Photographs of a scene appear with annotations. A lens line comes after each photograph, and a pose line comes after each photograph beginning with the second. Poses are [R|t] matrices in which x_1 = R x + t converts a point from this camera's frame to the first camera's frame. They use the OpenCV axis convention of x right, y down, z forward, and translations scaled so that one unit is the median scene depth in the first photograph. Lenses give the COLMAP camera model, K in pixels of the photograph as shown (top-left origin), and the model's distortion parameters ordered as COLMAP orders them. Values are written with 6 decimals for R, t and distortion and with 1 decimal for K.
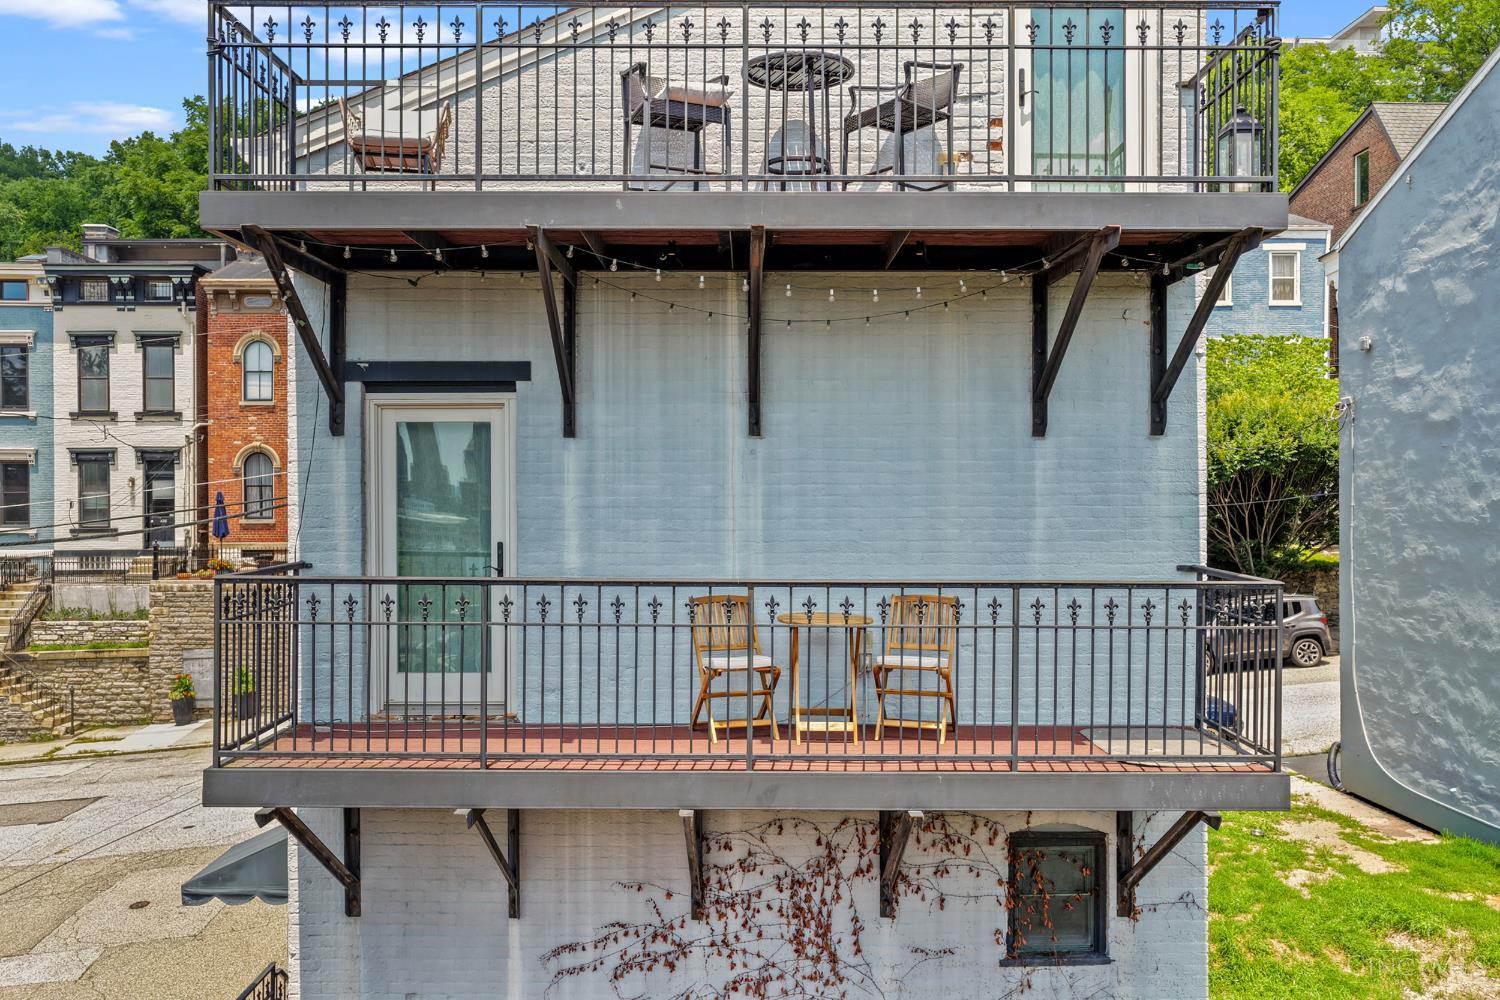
lens RADIAL K [[1235.5, 0, 750.0], [0, 1235.5, 500.0], [0, 0, 1]] dist [-0.017145, 0.032353]
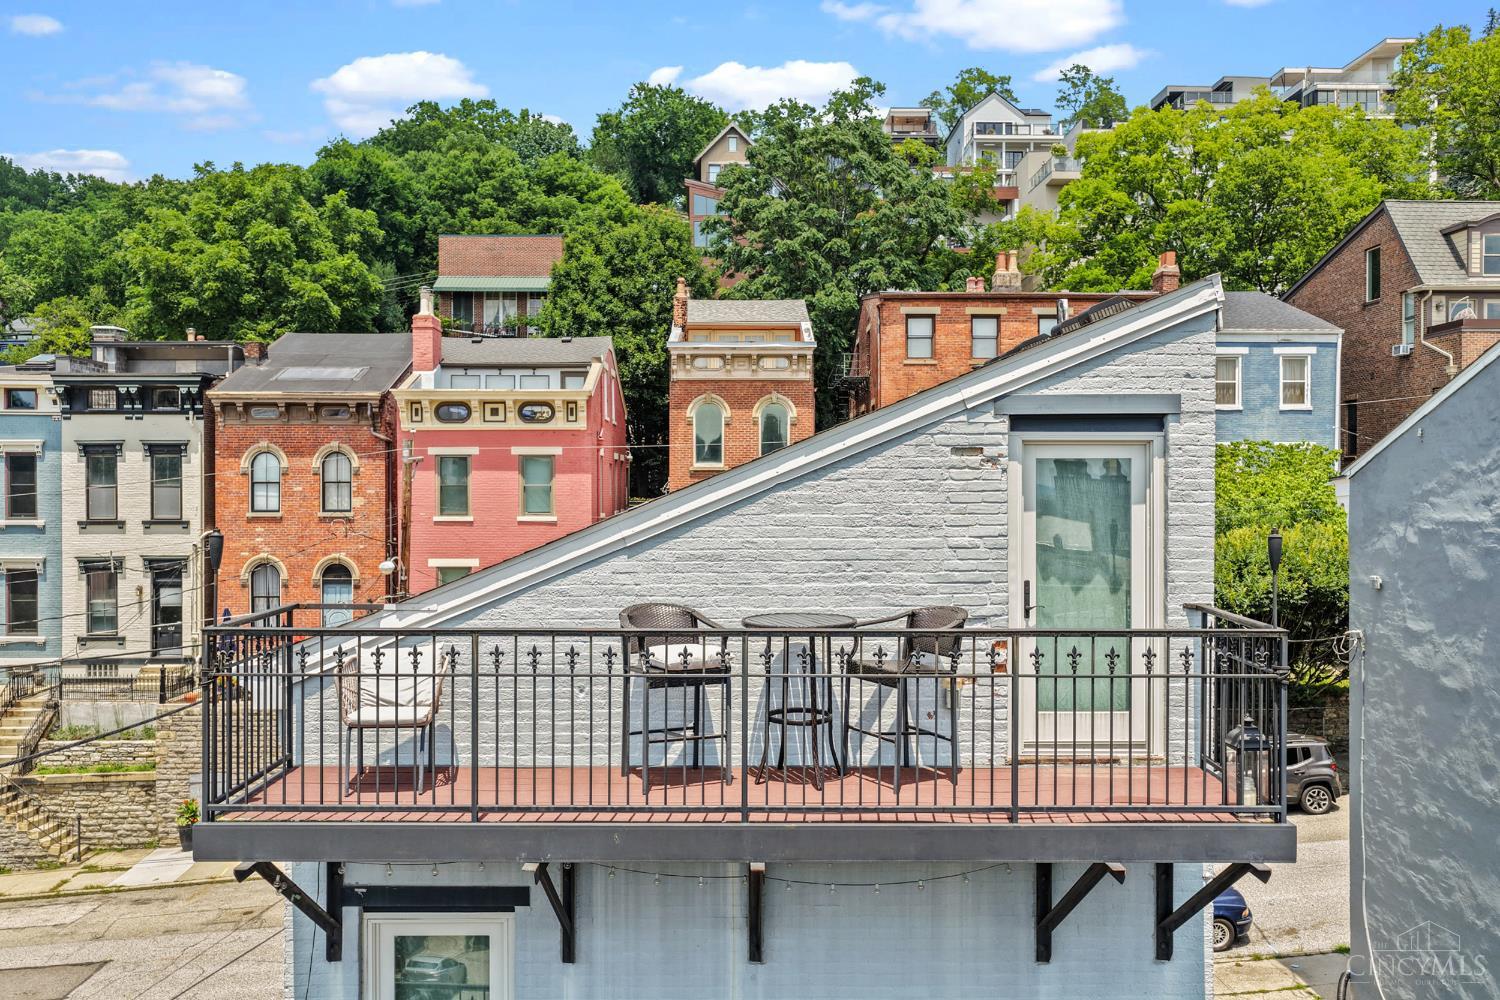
lens RADIAL K [[1235.5, 0, 750.0], [0, 1235.5, 500.0], [0, 0, 1]] dist [-0.017145, 0.032353]
pose [[0.999973, 0.002085, -0.007014, 0.001387], [-0.002080, 0.999998, 0.000815, -0.102678], [0.007016, -0.000800, 0.999975, 0.002816]]
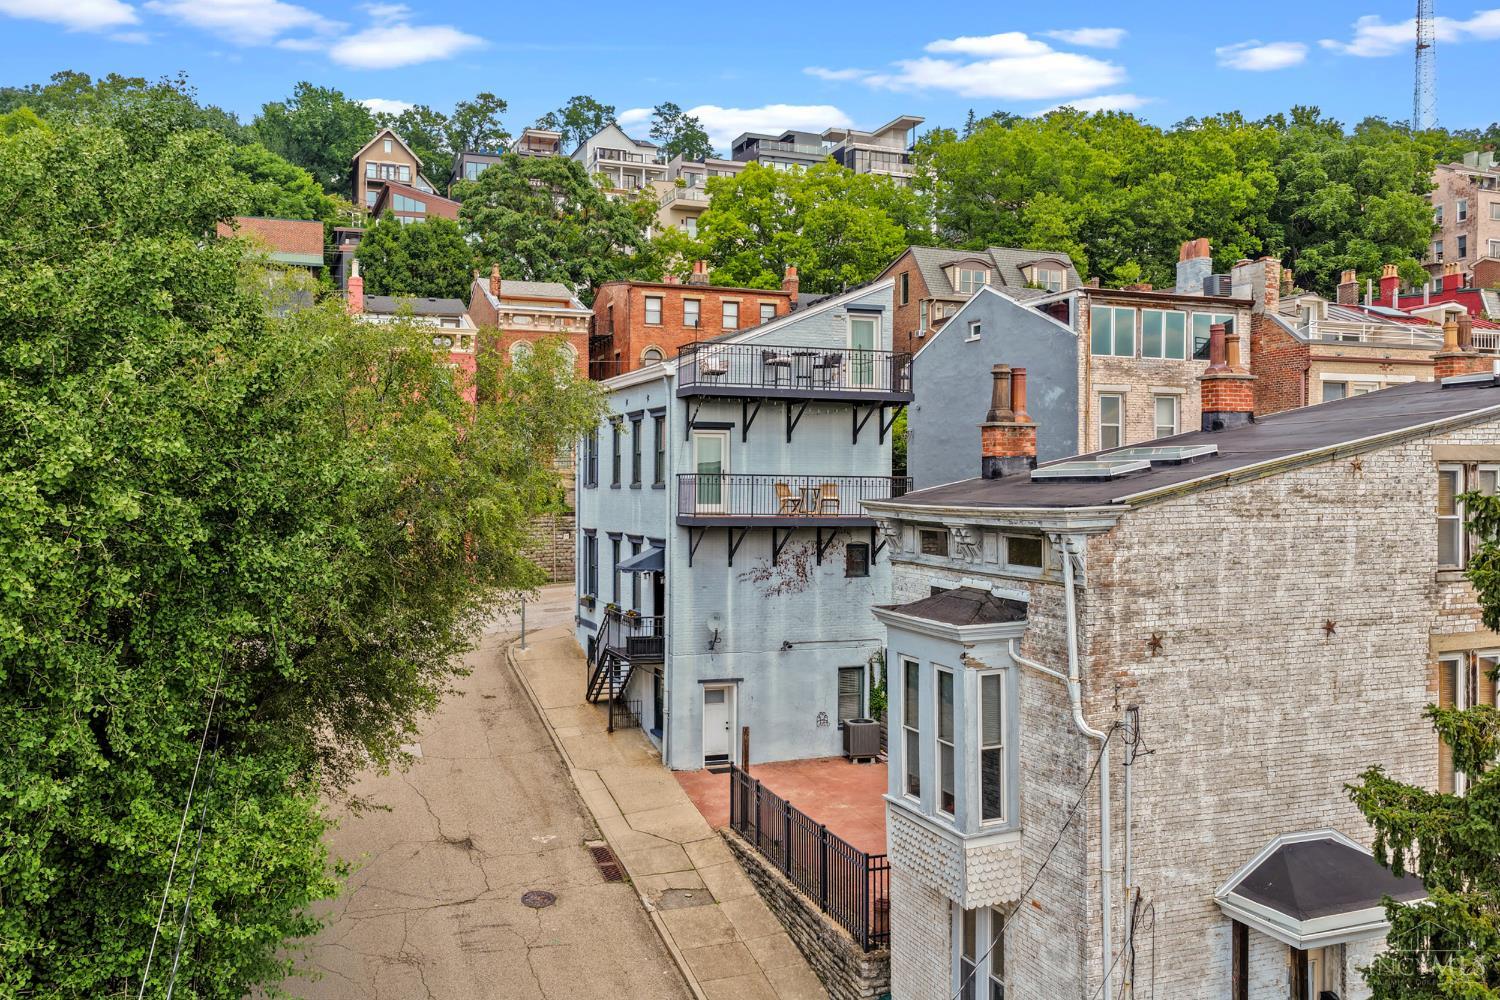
lens RADIAL K [[1217.8, 0, 750.0], [0, 1217.8, 500.0], [0, 0, 1]] dist [-0.024384, -0.000429]
pose [[0.939345, 0.001715, 0.342971, -0.348623], [-0.002863, 0.999992, 0.002840, 0.028904], [-0.342963, -0.003650, 0.939342, -0.628738]]
